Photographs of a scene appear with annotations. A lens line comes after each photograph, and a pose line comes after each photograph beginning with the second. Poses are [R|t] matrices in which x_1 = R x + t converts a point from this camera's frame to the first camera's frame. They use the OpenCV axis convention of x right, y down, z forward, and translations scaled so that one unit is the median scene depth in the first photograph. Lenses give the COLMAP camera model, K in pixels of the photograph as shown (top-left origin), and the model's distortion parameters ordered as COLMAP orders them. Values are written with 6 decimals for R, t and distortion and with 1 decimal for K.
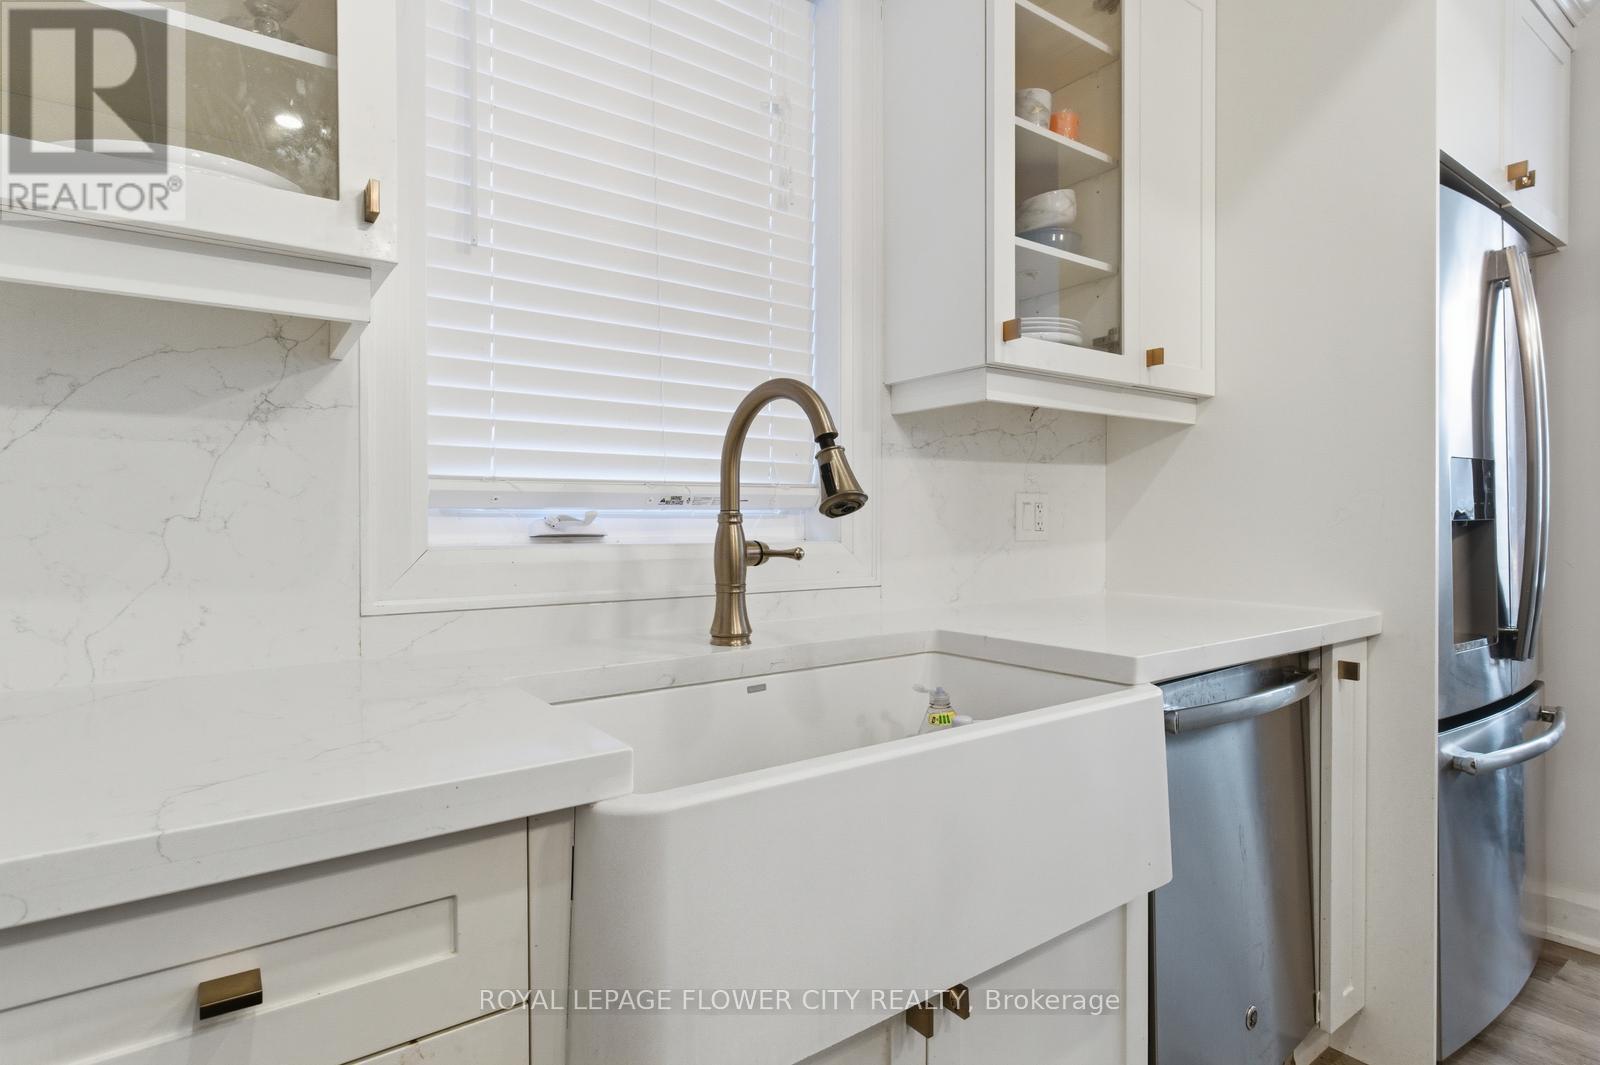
lens RADIAL K [[814.1, 0, 805.7], [0, 814.1, 532.9], [0, 0, 1]] dist [0.001625, 0.000084]
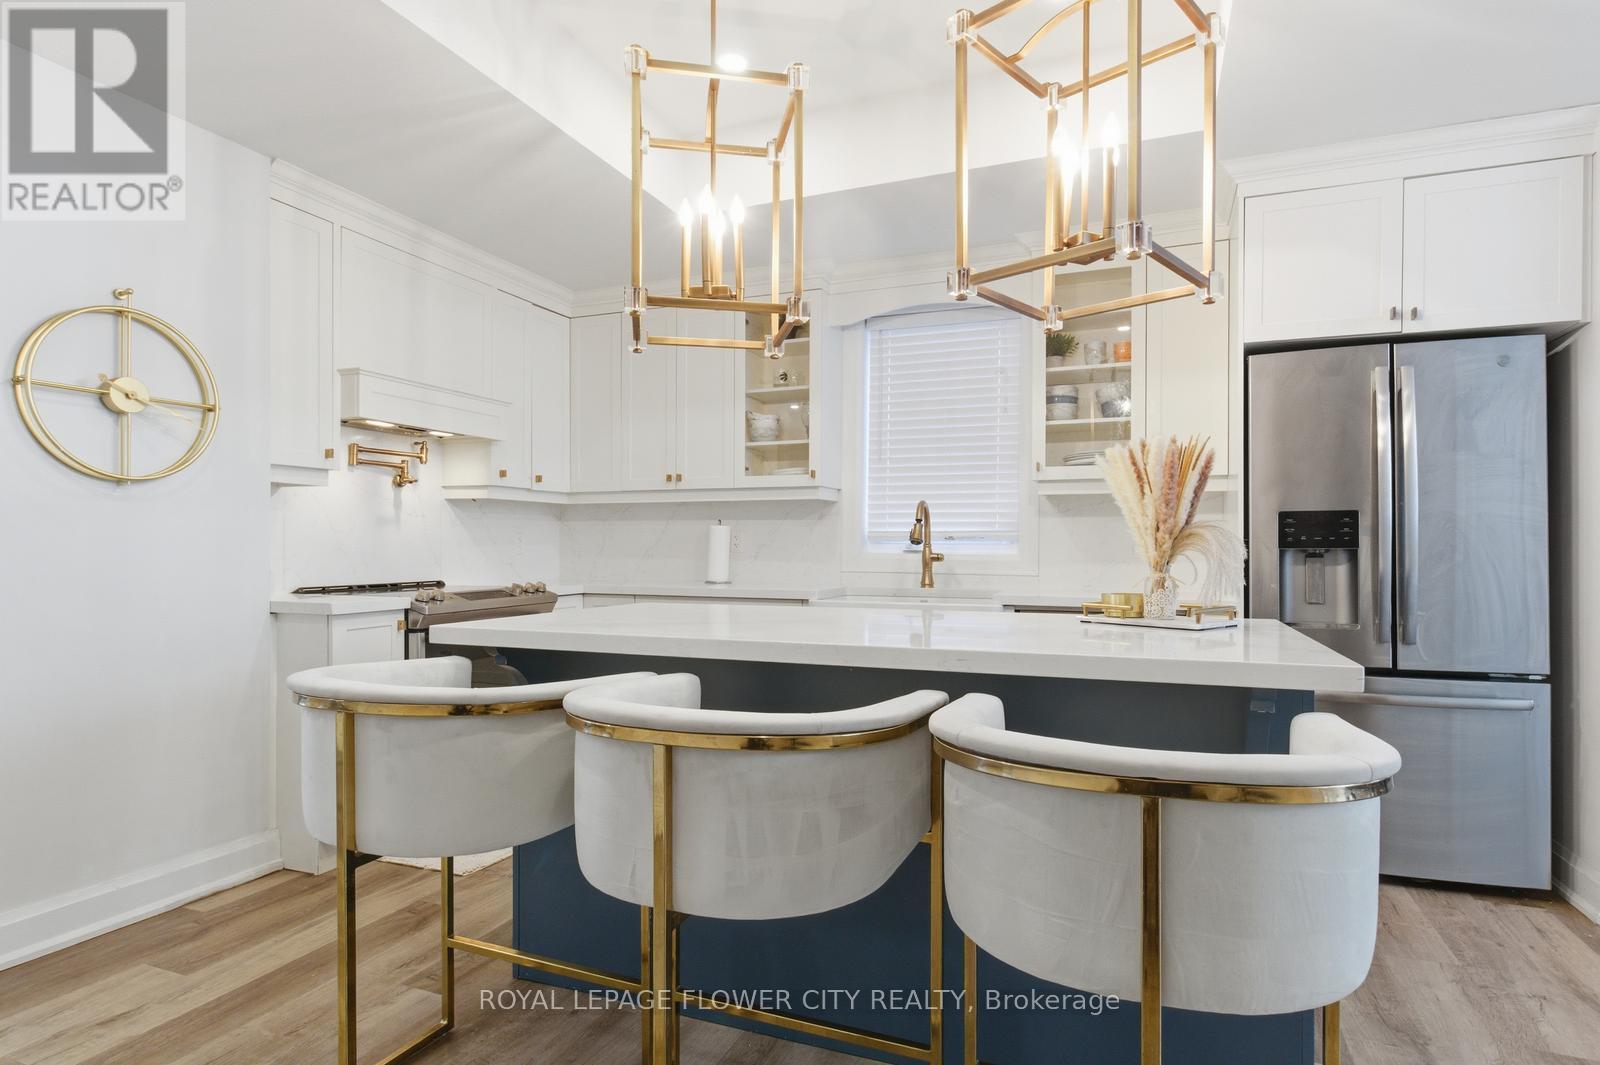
lens RADIAL K [[863.1, 0, 803.4], [0, 863.1, 541.6], [0, 0, 1]] dist [0.000225, -0.000993]
pose [[0.526202, 0.003953, -0.850351, 1.935469], [-0.017531, 0.999827, -0.006201, -0.002766], [0.850179, 0.018171, 0.526180, -0.860547]]
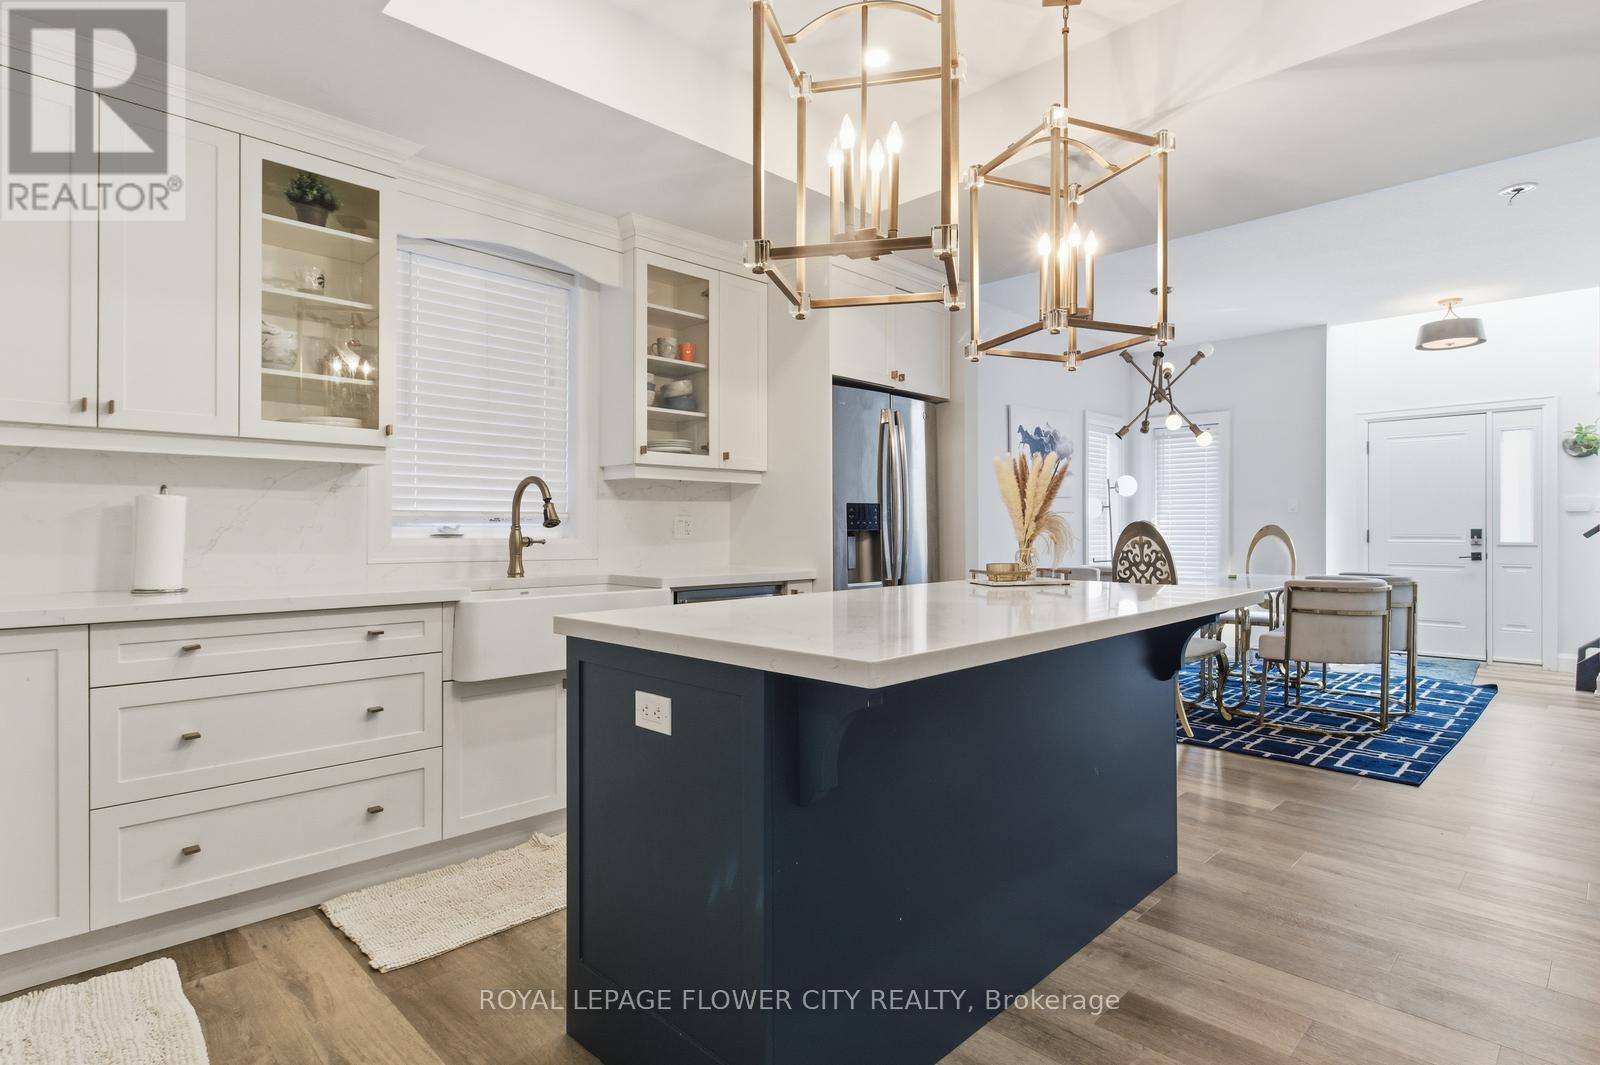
lens RADIAL K [[819.9, 0, 820.4], [0, 819.9, 527.8], [0, 0, 1]] dist [0.002382, -0.000087]
pose [[0.985924, 0.006536, 0.167064, 0.348056], [-0.004150, 0.999884, -0.014625, 0.012833], [-0.167140, 0.013726, 0.985838, -1.408711]]
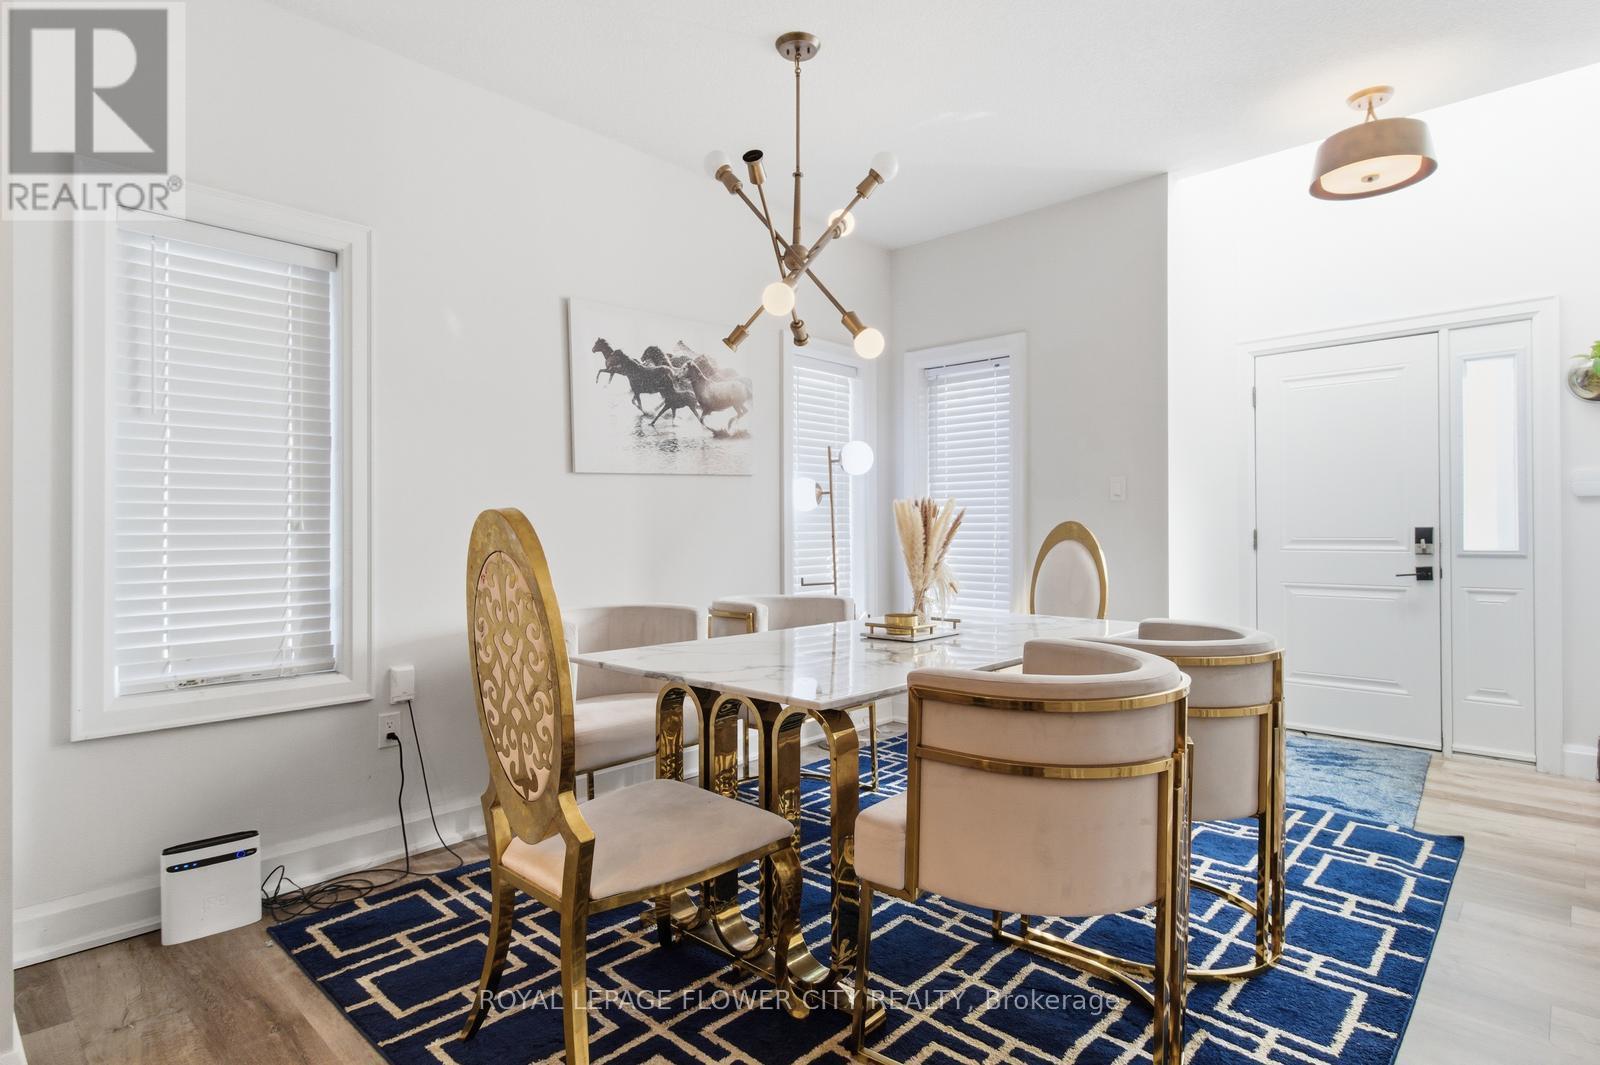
lens RADIAL K [[830.3, 0, 809.8], [0, 830.3, 517.4], [0, 0, 1]] dist [-0.000441, 0.000612]
pose [[0.980072, 0.007727, 0.198490, 2.186691], [-0.002969, 0.999701, -0.024256, -0.023684], [-0.198618, 0.023183, 0.979803, 0.208612]]
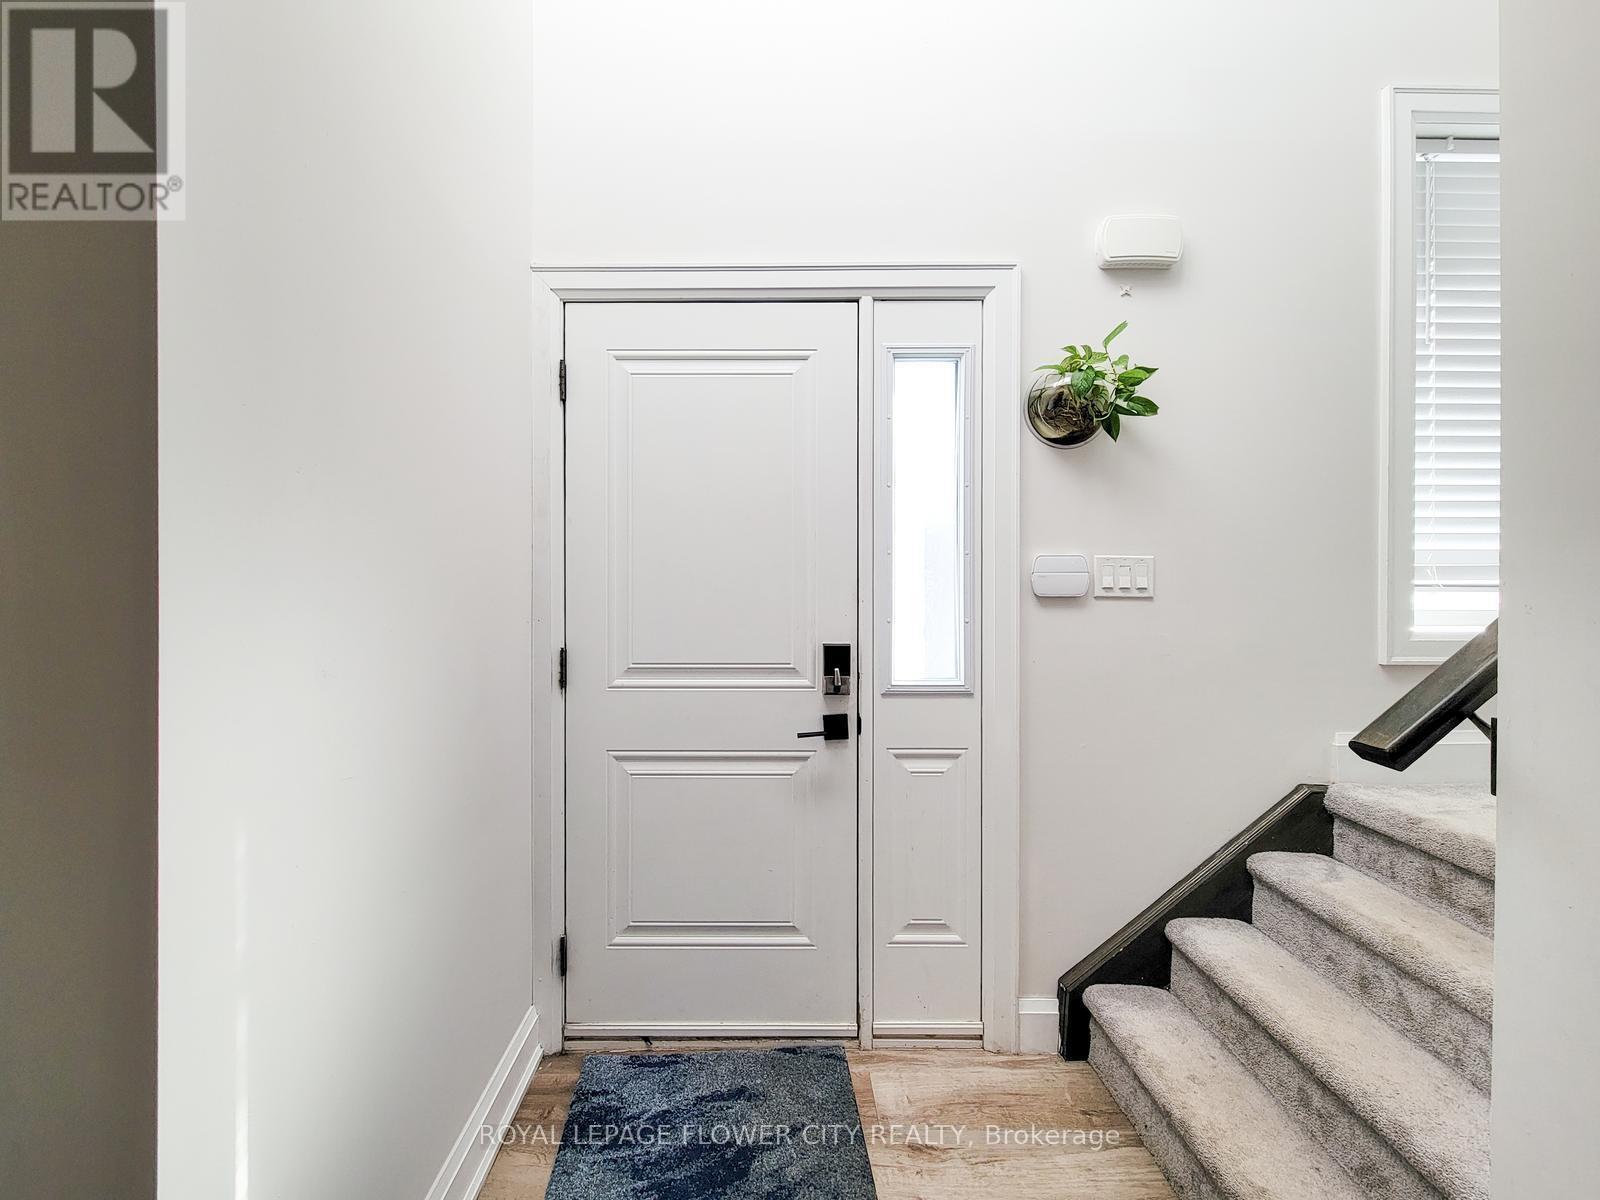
lens RADIAL K [[717.4, 0, 745.9], [0, 717.4, 591.7], [0, 0, 1]] dist [-0.000983, 0.000946]
pose [[0.591852, 0.002882, 0.806041, 3.575788], [0.004023, 0.999971, -0.006529, -0.156984], [-0.806037, 0.007107, 0.591823, 1.873687]]
